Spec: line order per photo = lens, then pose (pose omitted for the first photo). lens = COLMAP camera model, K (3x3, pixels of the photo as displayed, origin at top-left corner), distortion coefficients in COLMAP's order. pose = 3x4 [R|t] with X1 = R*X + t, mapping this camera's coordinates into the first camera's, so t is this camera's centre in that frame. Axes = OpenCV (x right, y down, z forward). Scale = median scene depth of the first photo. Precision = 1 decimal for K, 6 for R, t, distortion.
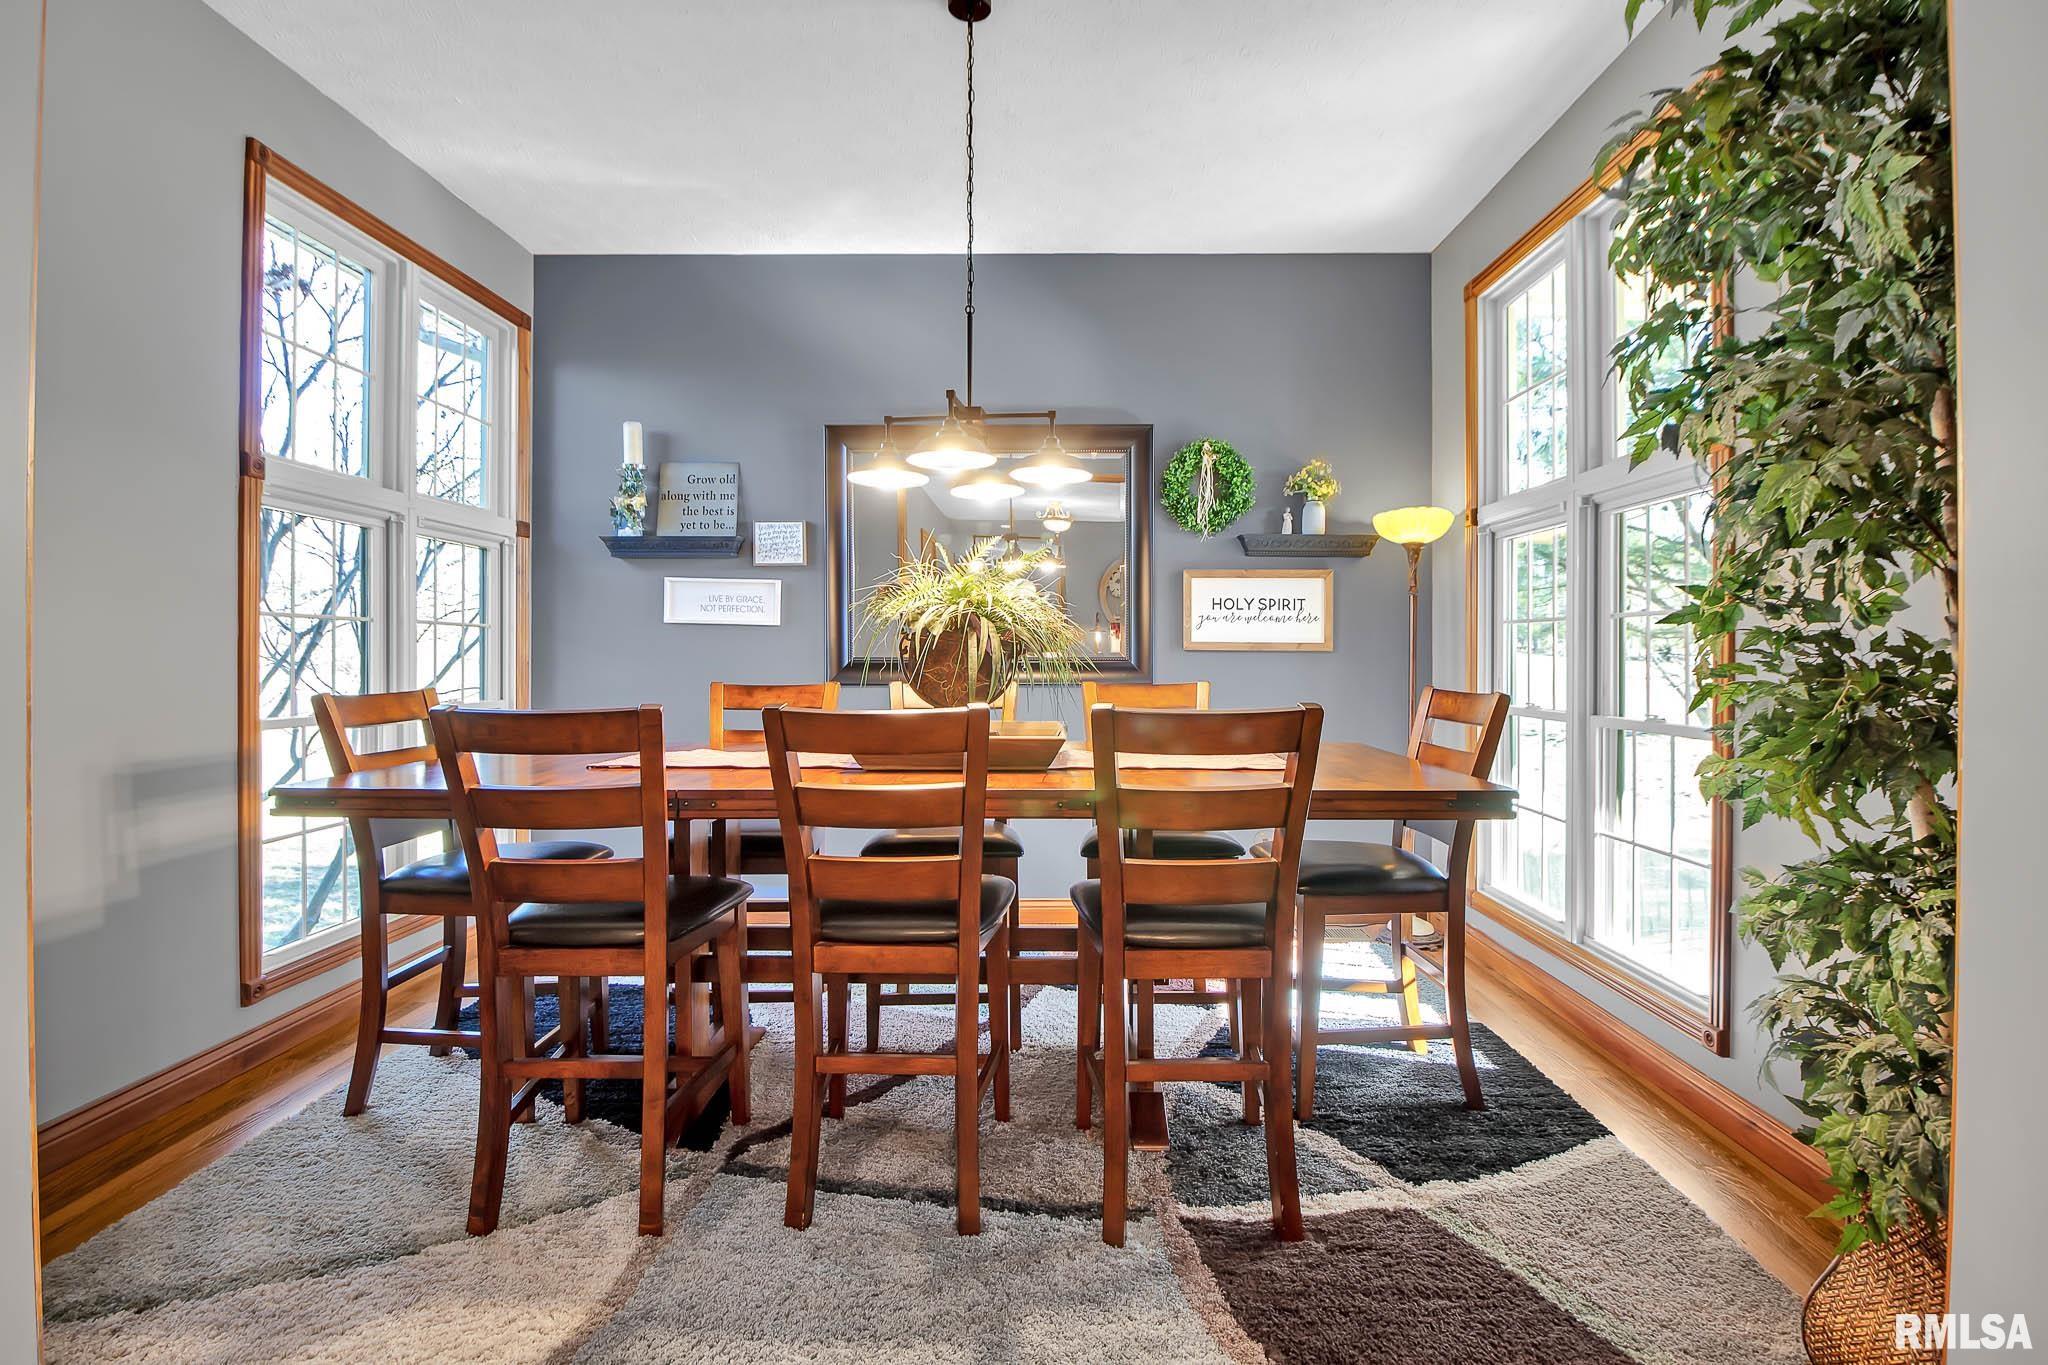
lens RADIAL K [[965.6, 0, 1046.9], [0, 965.6, 652.1], [0, 0, 1]] dist [-0.009553, -0.006102]
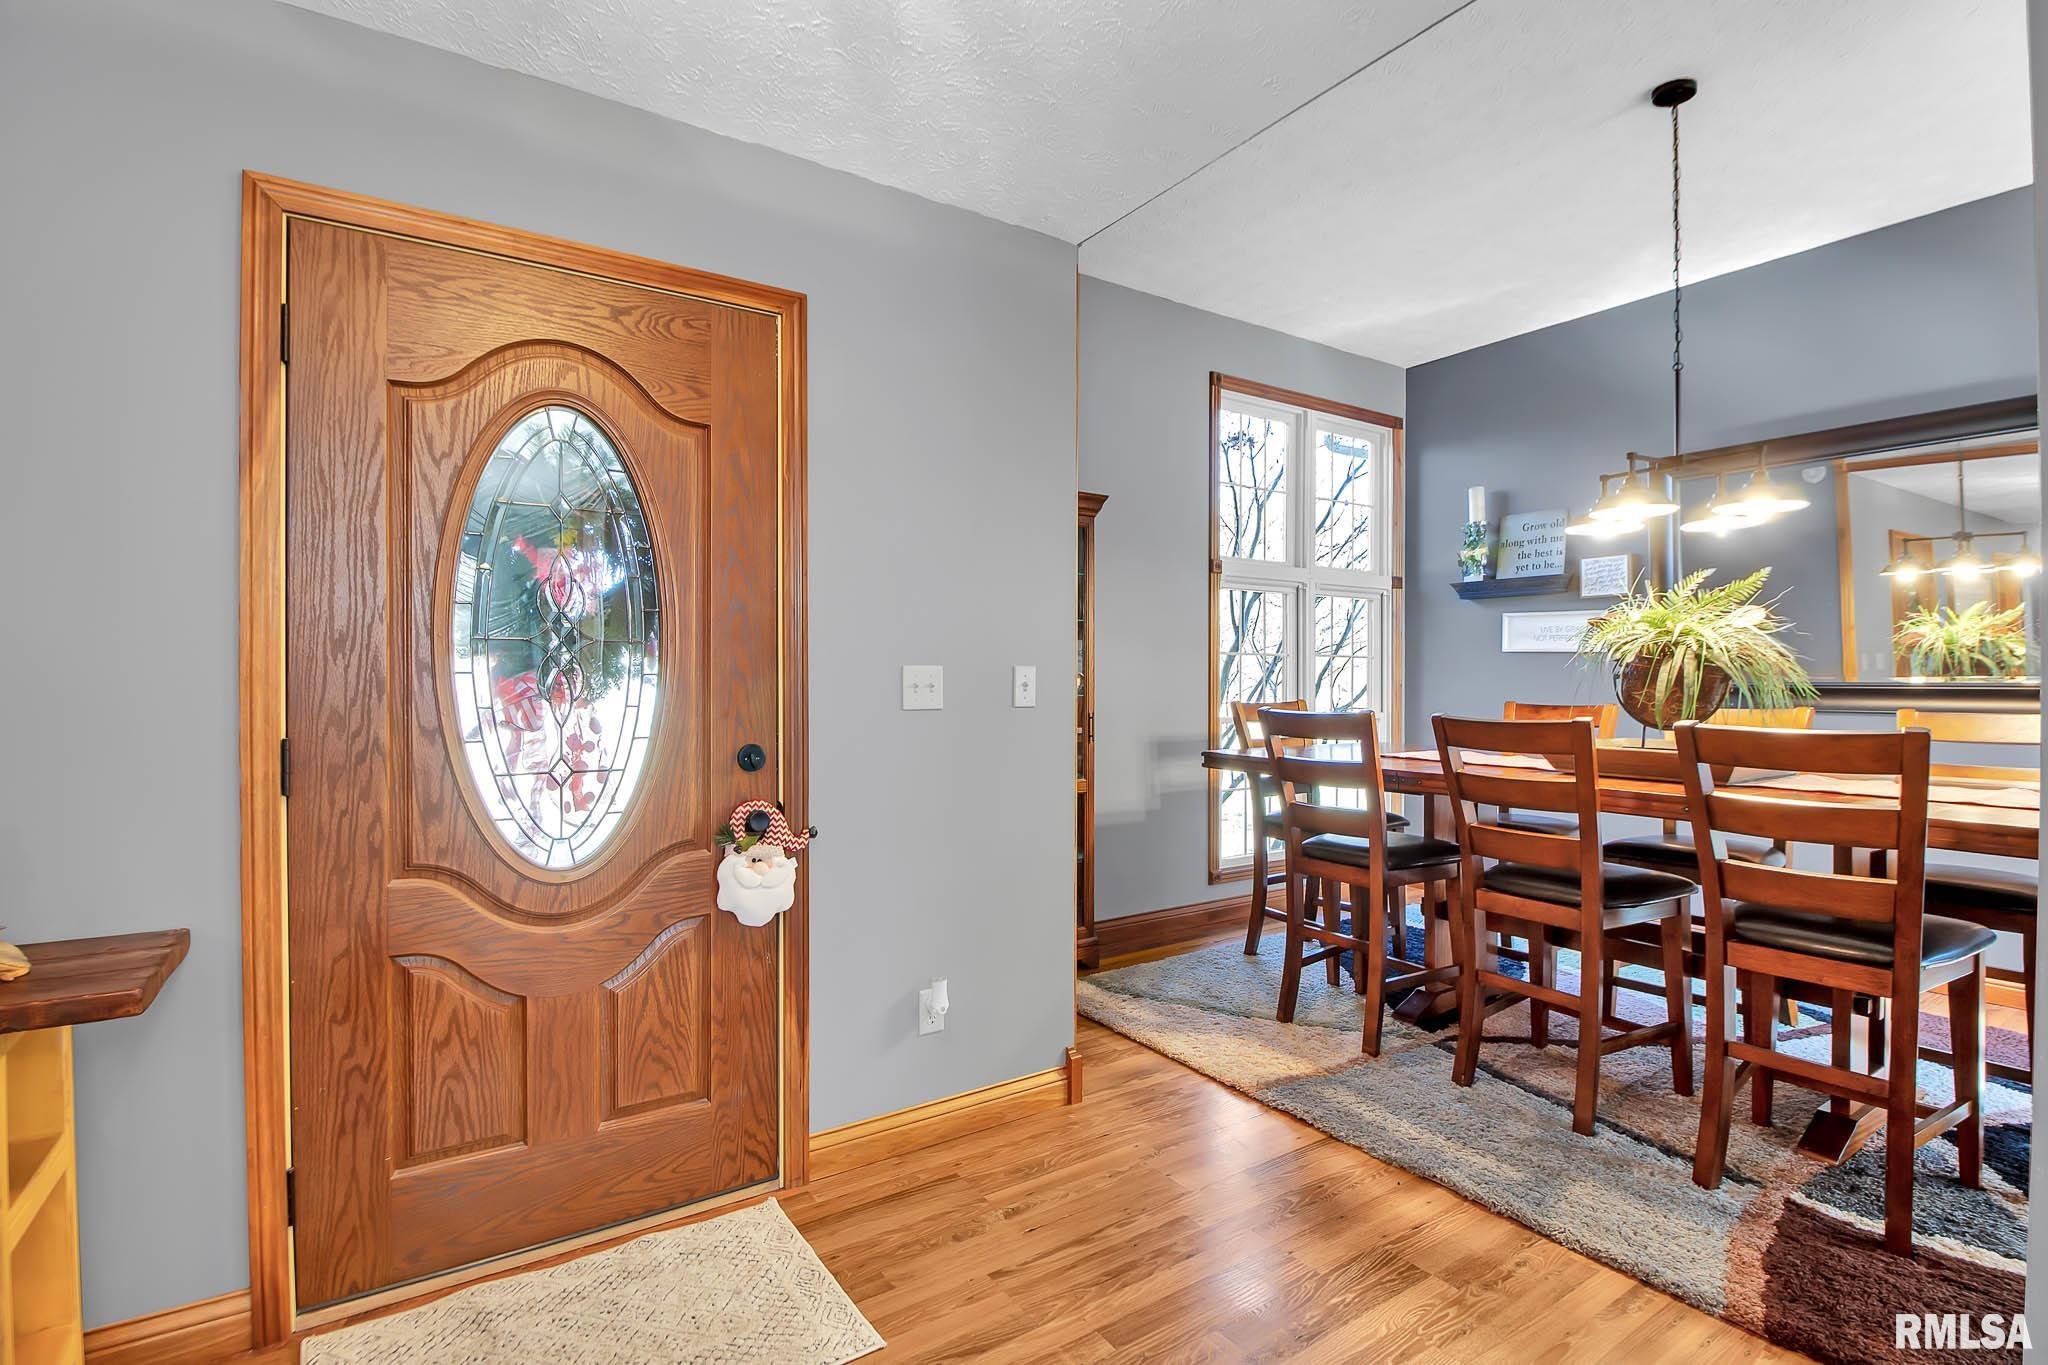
lens RADIAL K [[965.6, 0, 1021.4], [0, 965.6, 684.8], [0, 0, 1]] dist [-0.009553, -0.006102]
pose [[0.551436, 0.007689, -0.834182, 0.429177], [0.001633, 0.999946, 0.010296, -0.004499], [0.834216, -0.007040, 0.551393, -0.241207]]
